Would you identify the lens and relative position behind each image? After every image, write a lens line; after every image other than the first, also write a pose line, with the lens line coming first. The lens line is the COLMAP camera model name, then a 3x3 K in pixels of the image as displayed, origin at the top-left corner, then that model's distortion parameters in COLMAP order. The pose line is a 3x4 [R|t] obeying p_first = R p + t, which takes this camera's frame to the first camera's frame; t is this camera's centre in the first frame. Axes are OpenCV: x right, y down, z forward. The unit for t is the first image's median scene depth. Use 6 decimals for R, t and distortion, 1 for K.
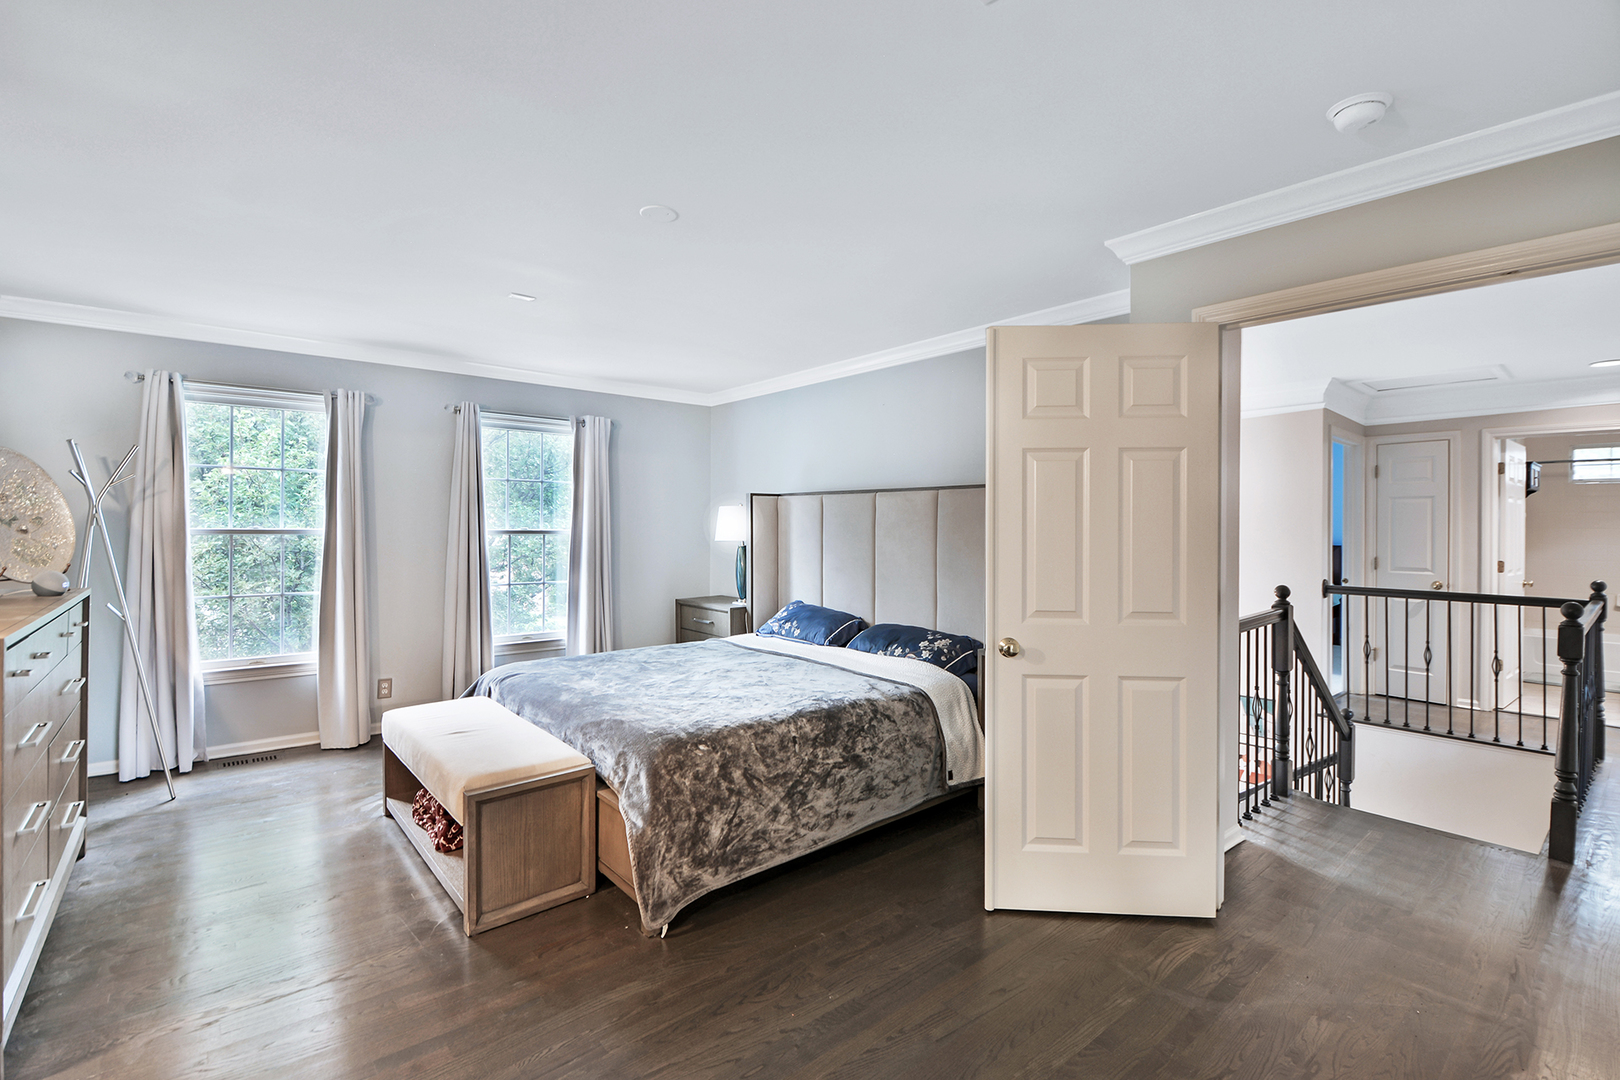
lens RADIAL K [[715.3, 0, 810.0], [0, 715.3, 540.0], [0, 0, 1]] dist [0.001334, 0.000109]
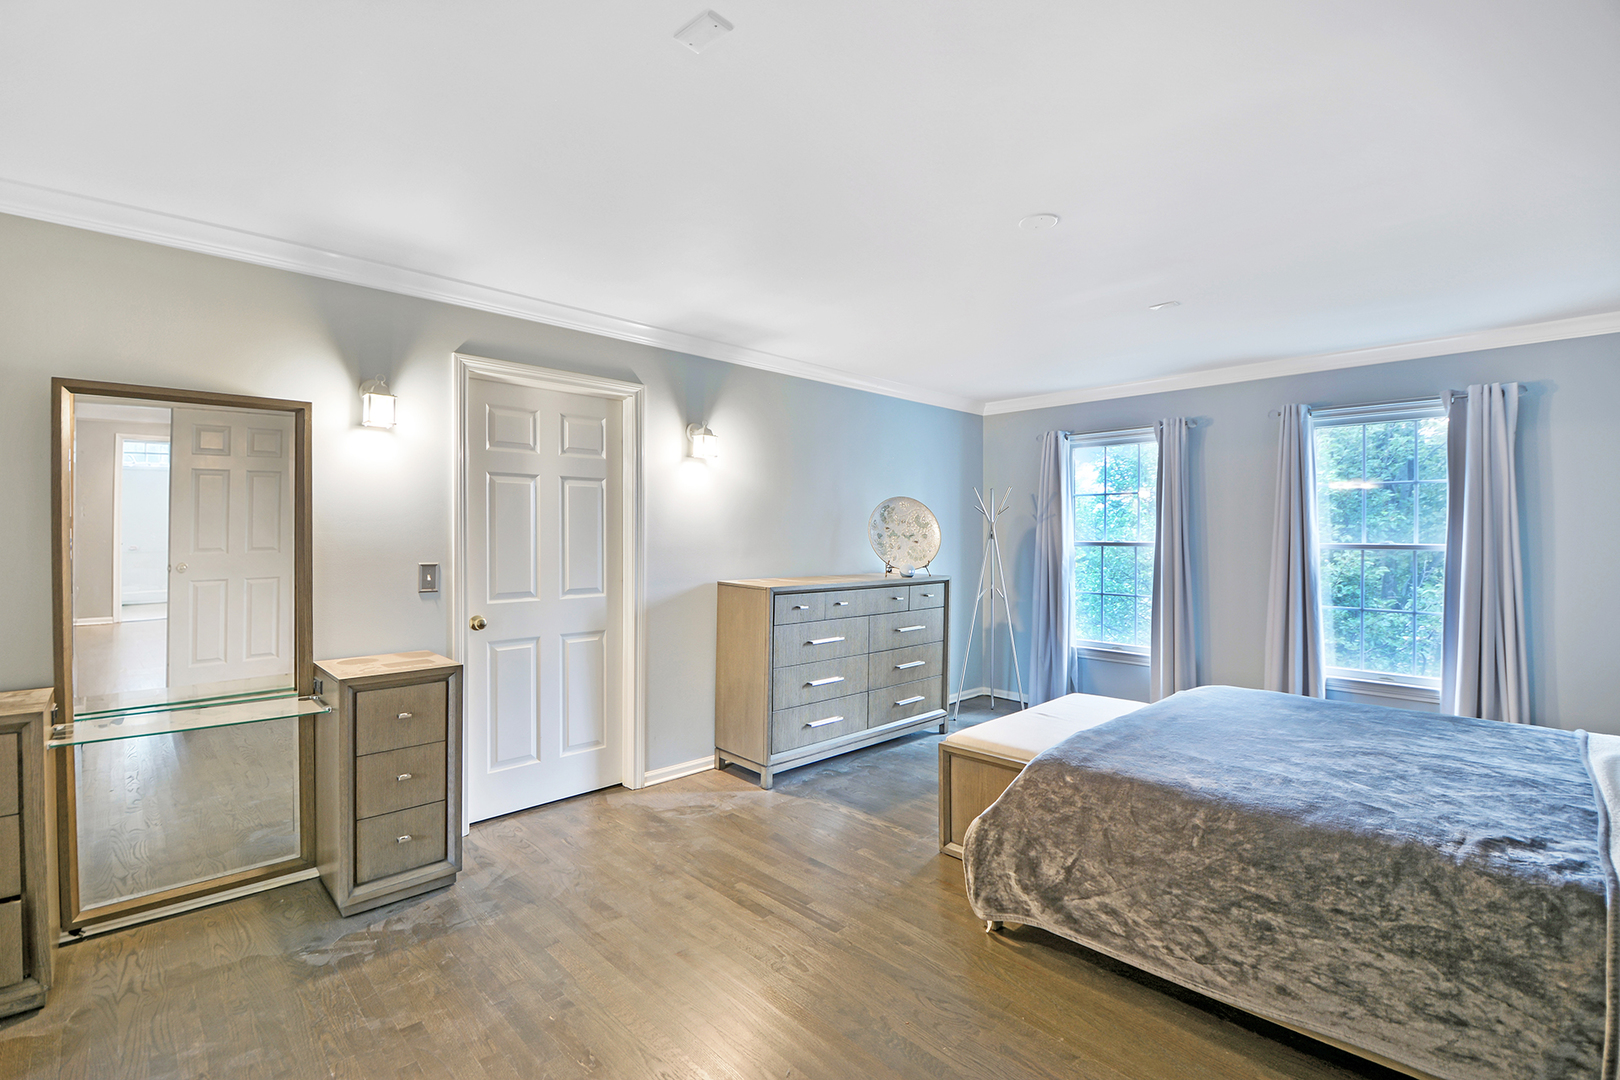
lens RADIAL K [[726.7, 0, 810.0], [0, 726.7, 540.0], [0, 0, 1]] dist [-0.001169, -0.019338]
pose [[0.063900, -0.000175, -0.997956, 0.622280], [-0.021606, 0.999765, -0.001559, -0.005358], [0.997722, 0.021661, 0.063881, 0.499057]]
